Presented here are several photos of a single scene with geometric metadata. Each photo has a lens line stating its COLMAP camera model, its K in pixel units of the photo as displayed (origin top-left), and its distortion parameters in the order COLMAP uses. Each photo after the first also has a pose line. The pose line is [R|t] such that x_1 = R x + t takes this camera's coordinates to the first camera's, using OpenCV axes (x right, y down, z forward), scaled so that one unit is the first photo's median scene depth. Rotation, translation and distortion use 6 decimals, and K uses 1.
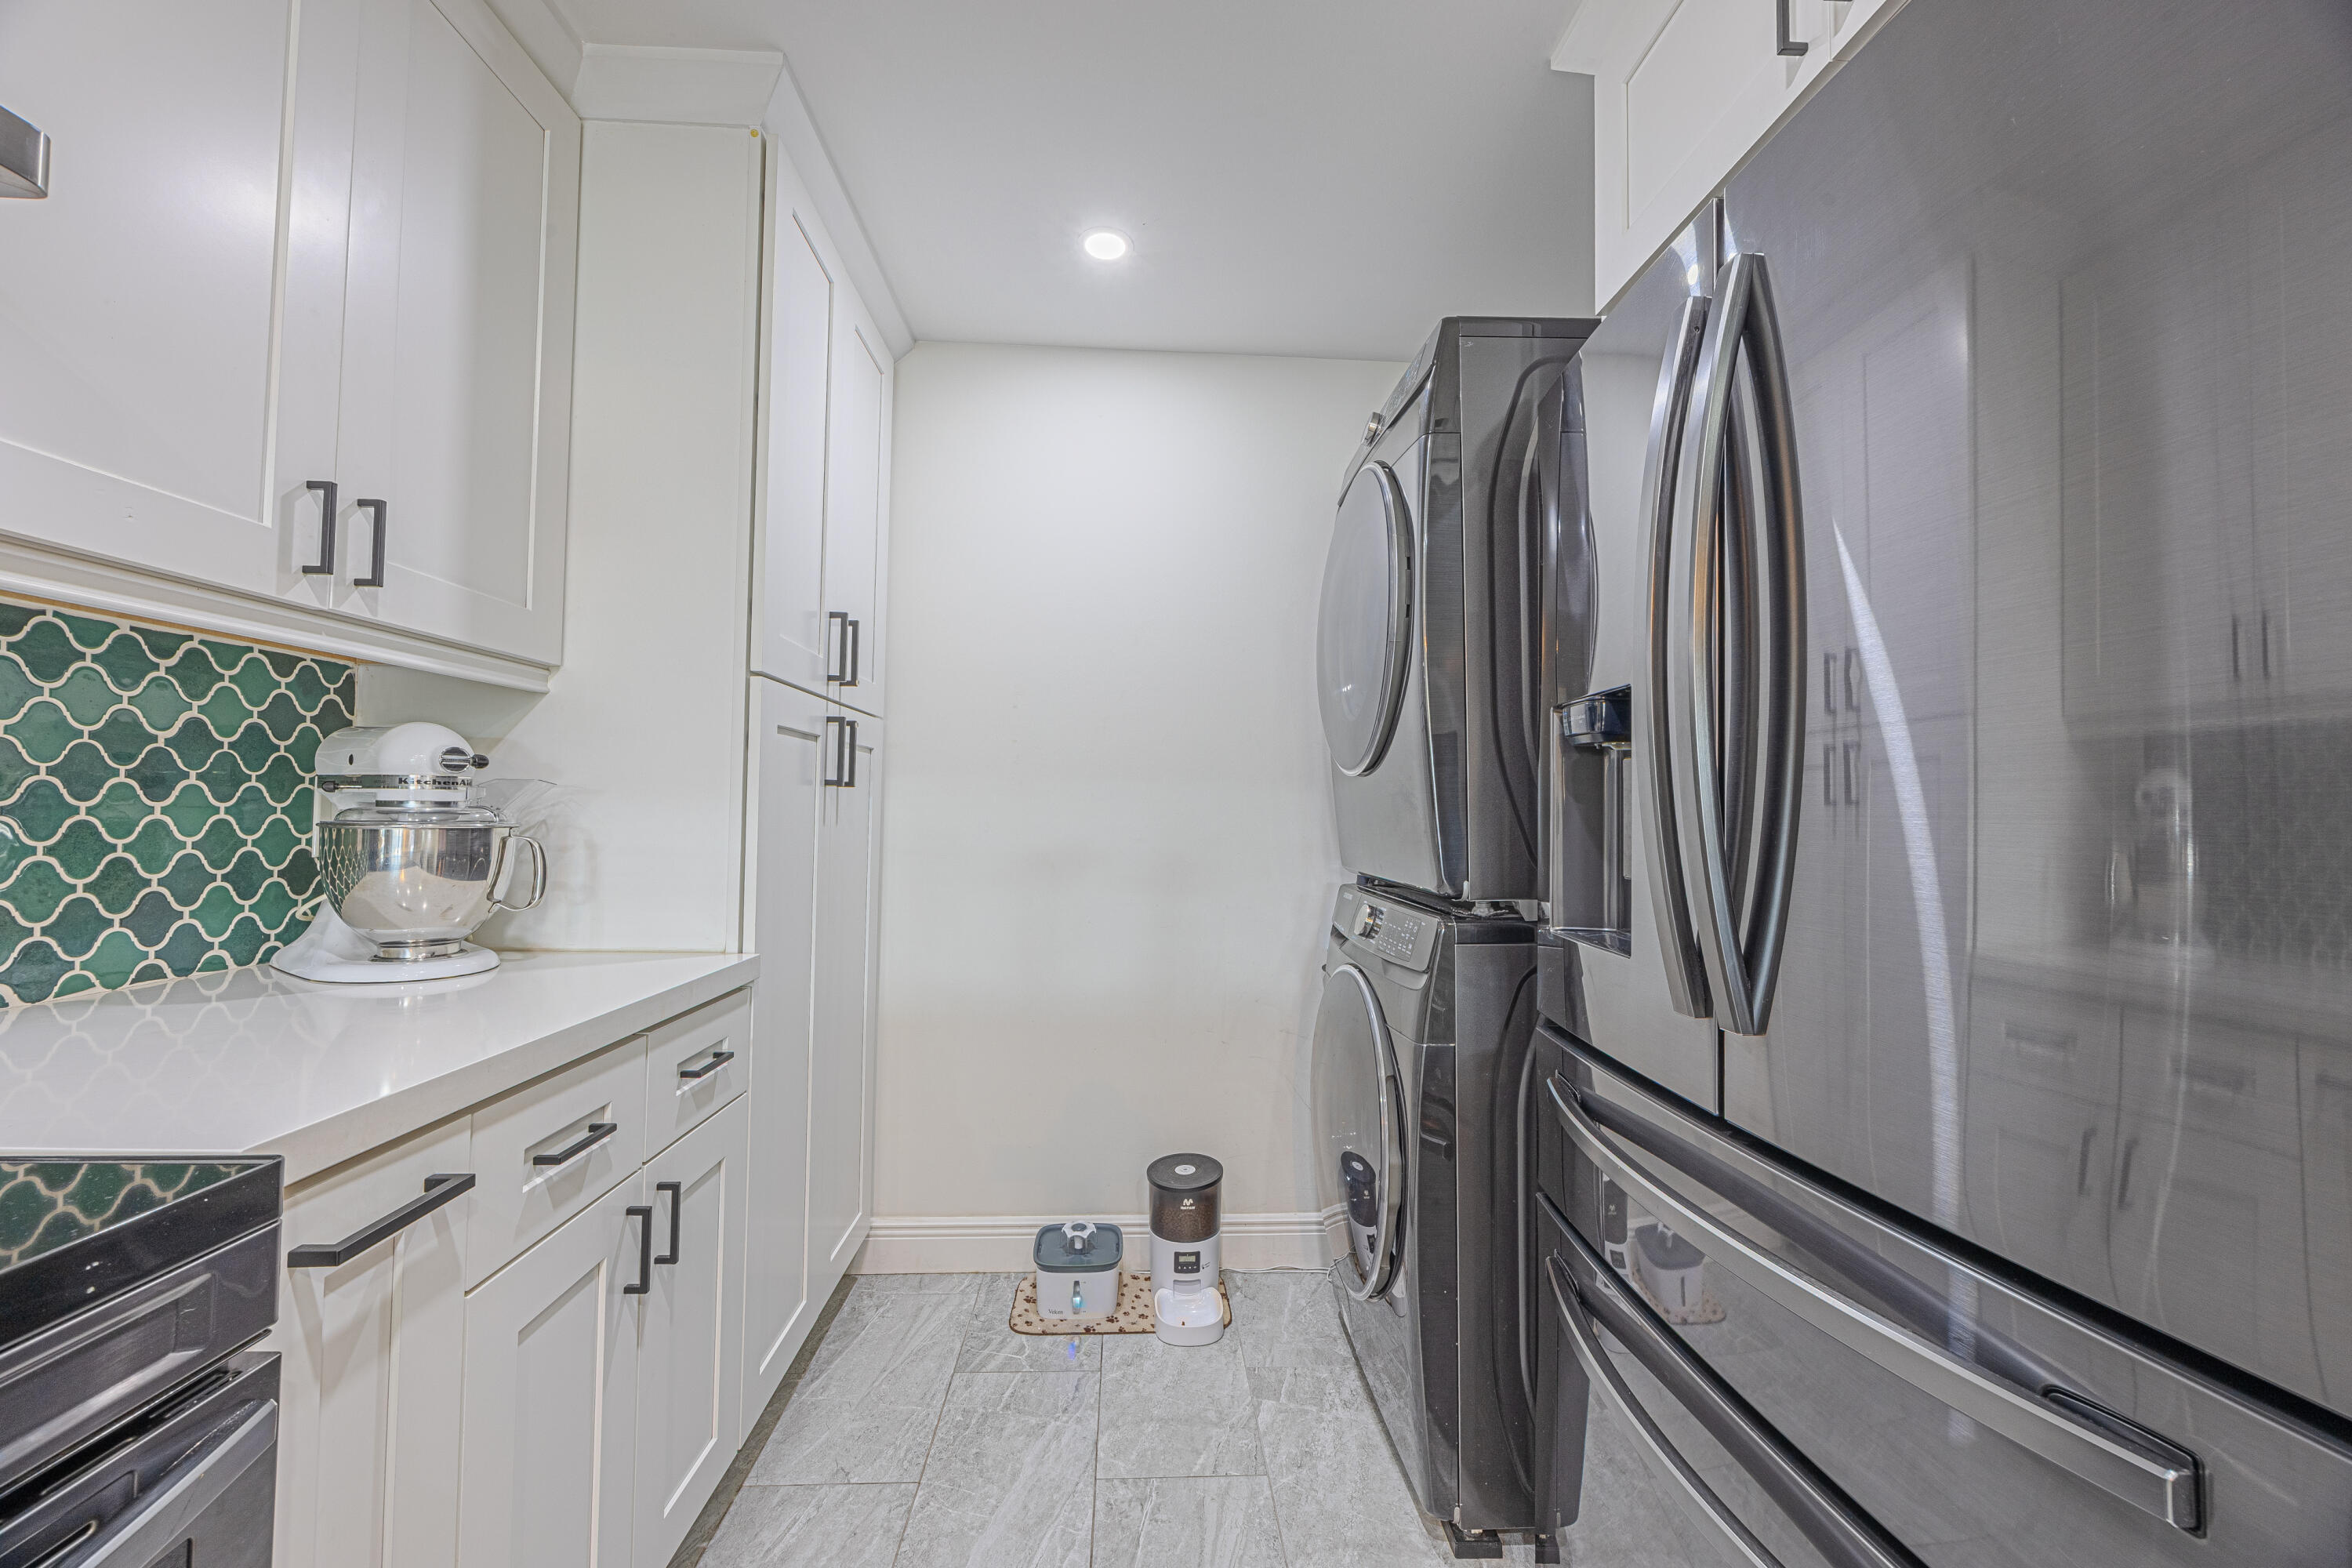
lens RADIAL K [[888.5, 0, 1169.6], [0, 888.5, 786.0], [0, 0, 1]] dist [-0.003641, 0.000020]
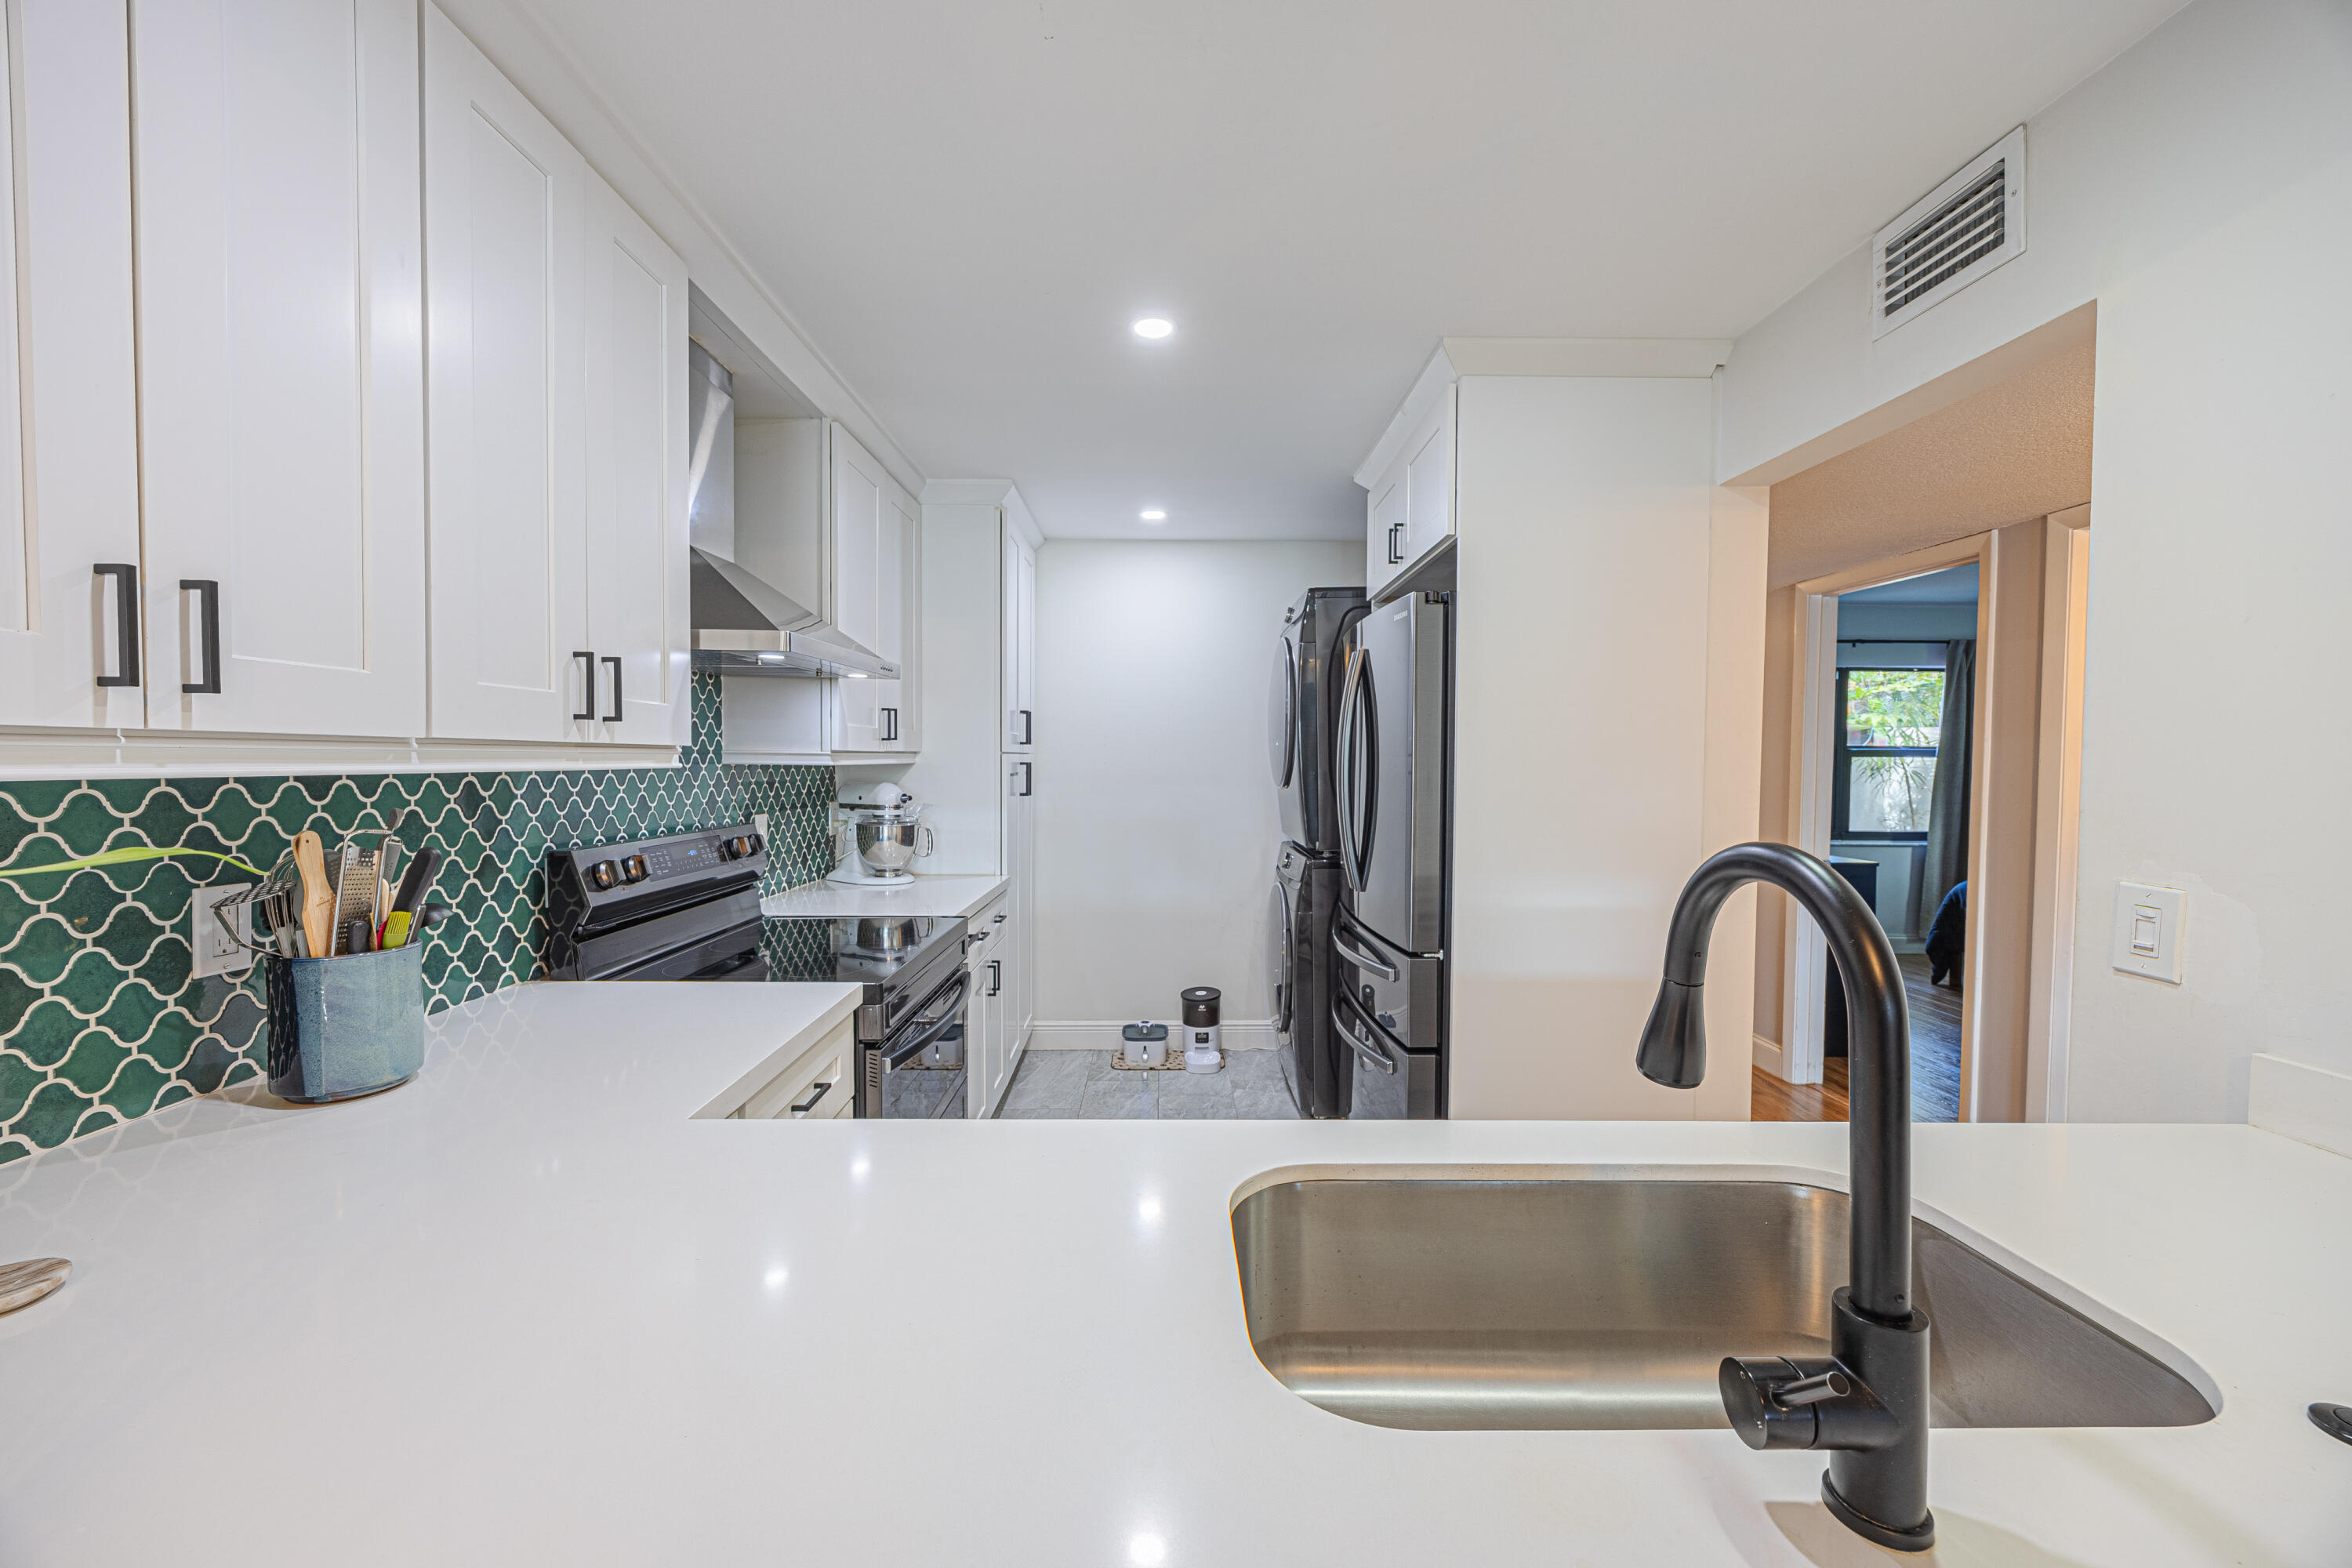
lens RADIAL K [[888.5, 0, 1169.6], [0, 888.5, 786.0], [0, 0, 1]] dist [-0.003641, 0.000020]
pose [[0.999062, -0.009906, -0.042165, 0.052749], [0.012305, 0.998297, 0.057020, -0.174908], [0.041528, -0.057486, 0.997482, -1.308530]]
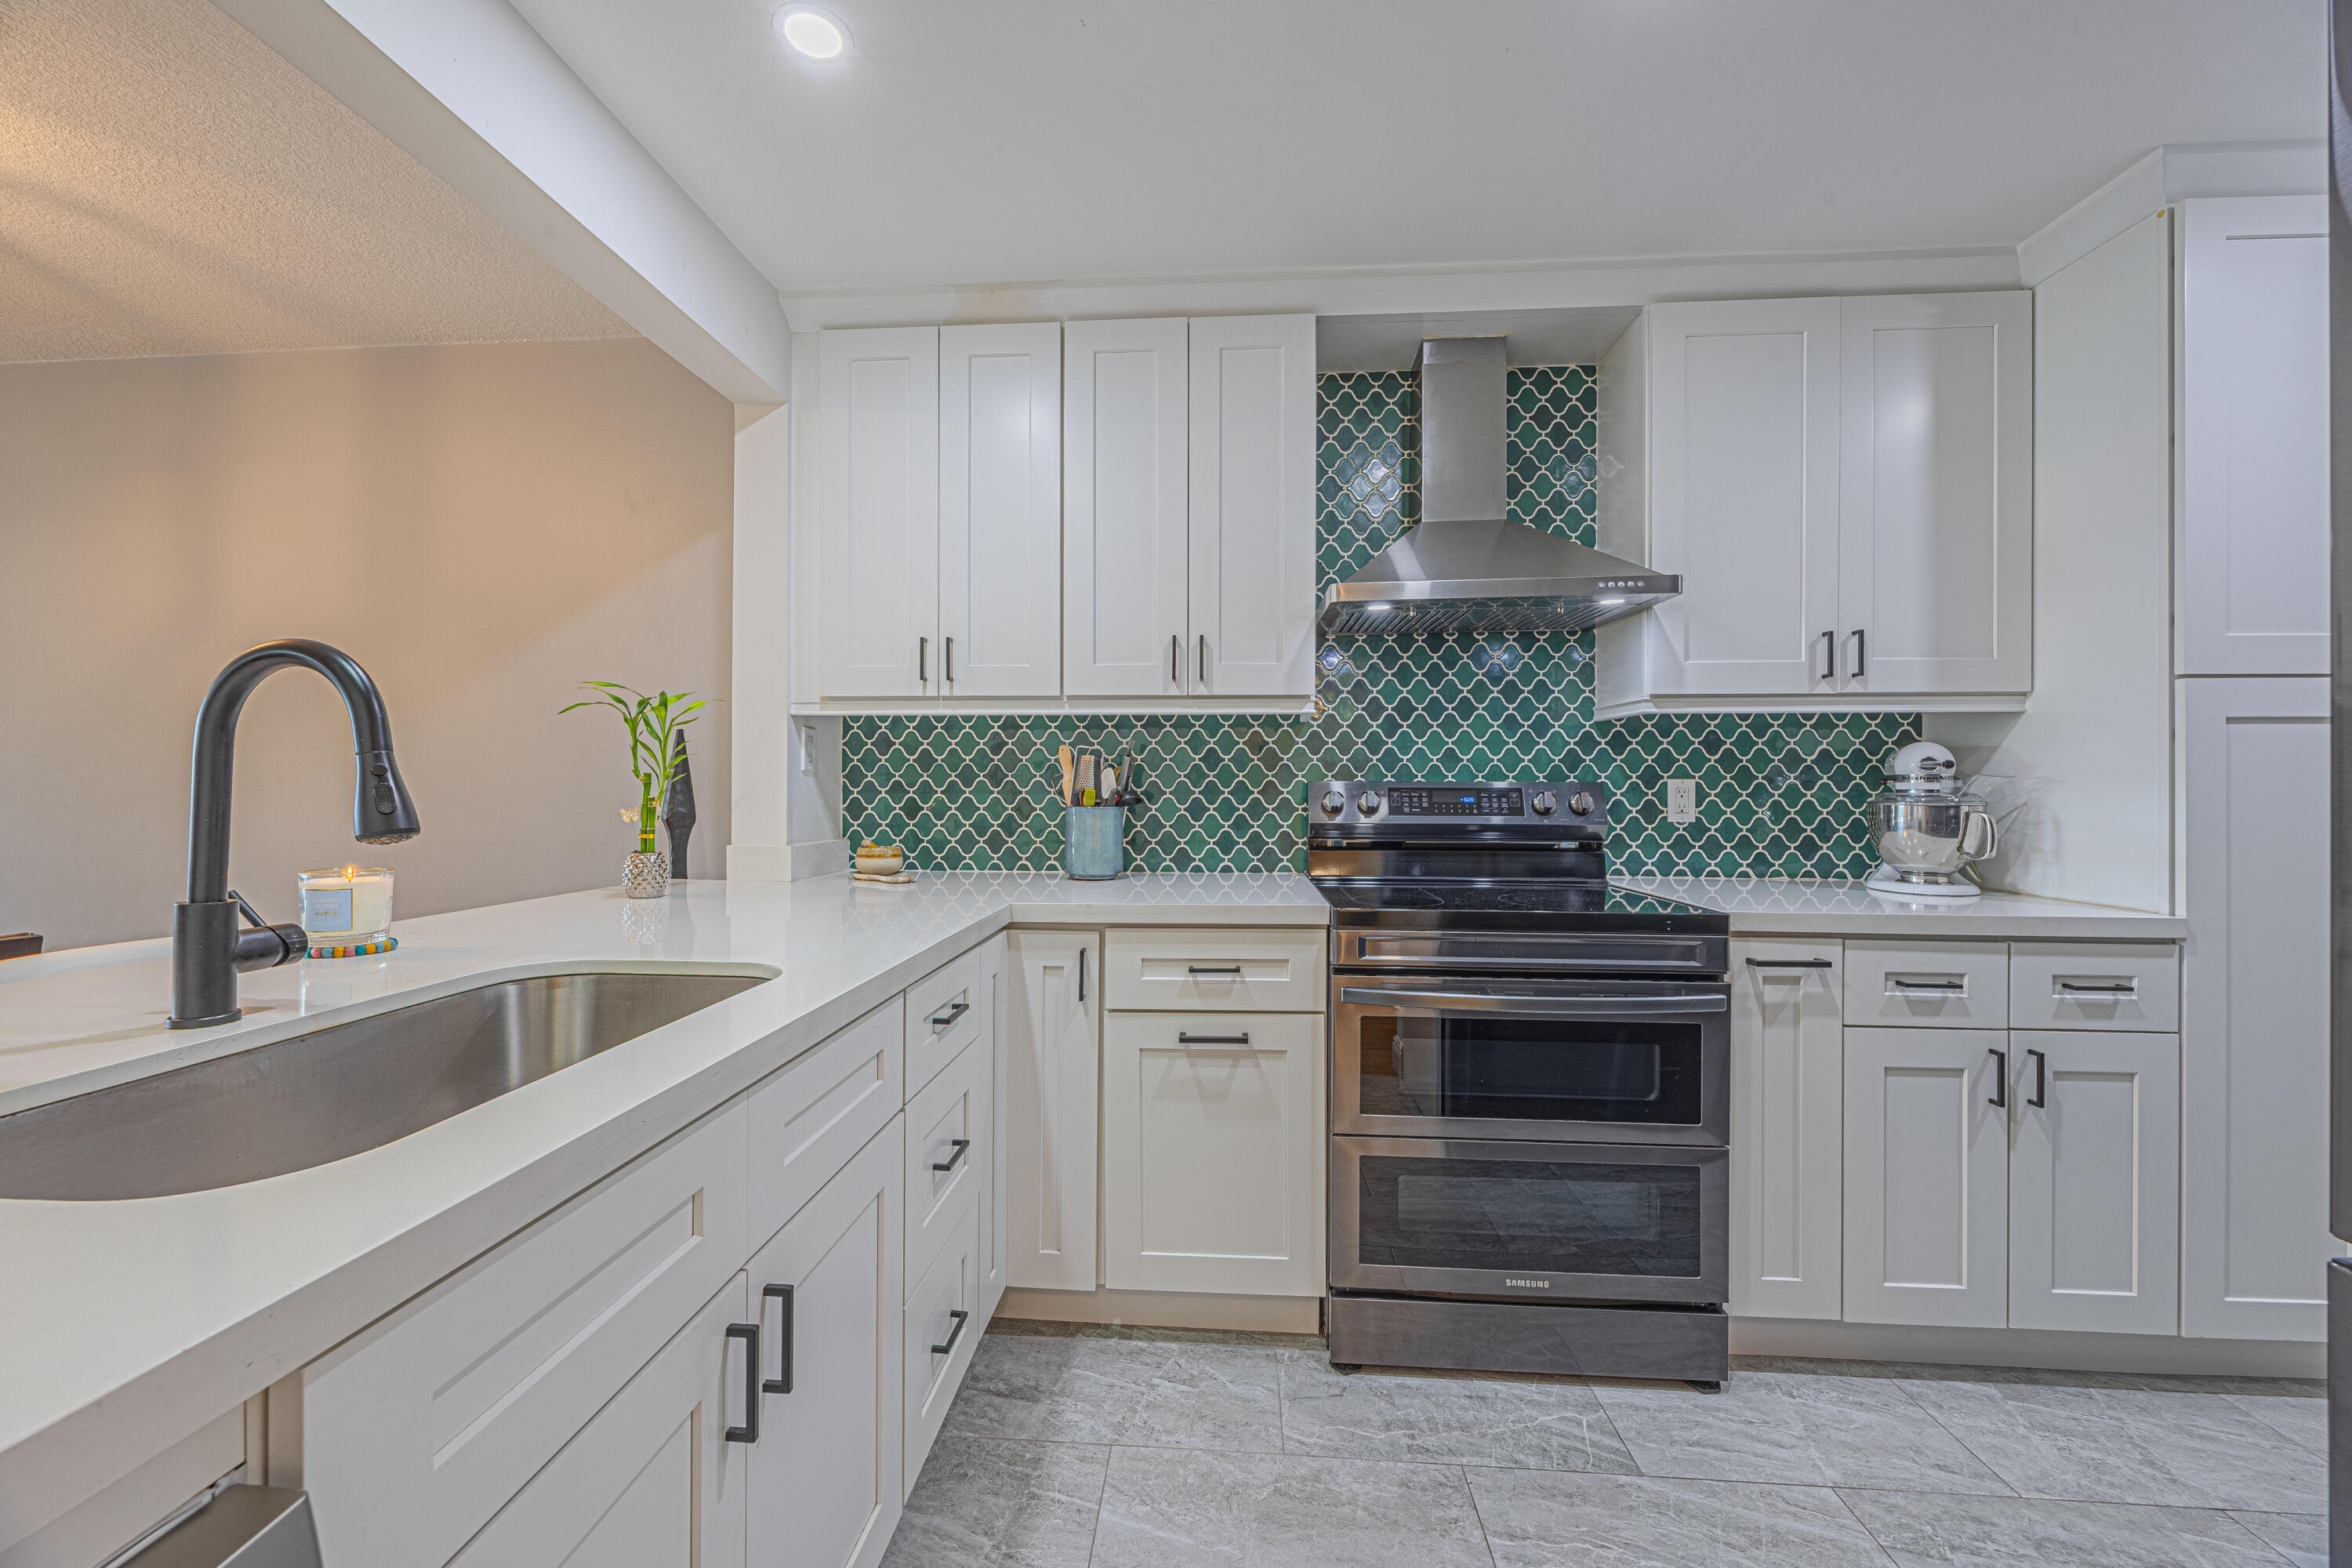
lens RADIAL K [[888.5, 0, 1169.6], [0, 888.5, 786.0], [0, 0, 1]] dist [-0.003641, 0.000020]
pose [[-0.117753, -0.015987, -0.992914, 0.868725], [0.021884, 0.999586, -0.018690, 0.009684], [0.992802, -0.023930, -0.117354, -0.186347]]
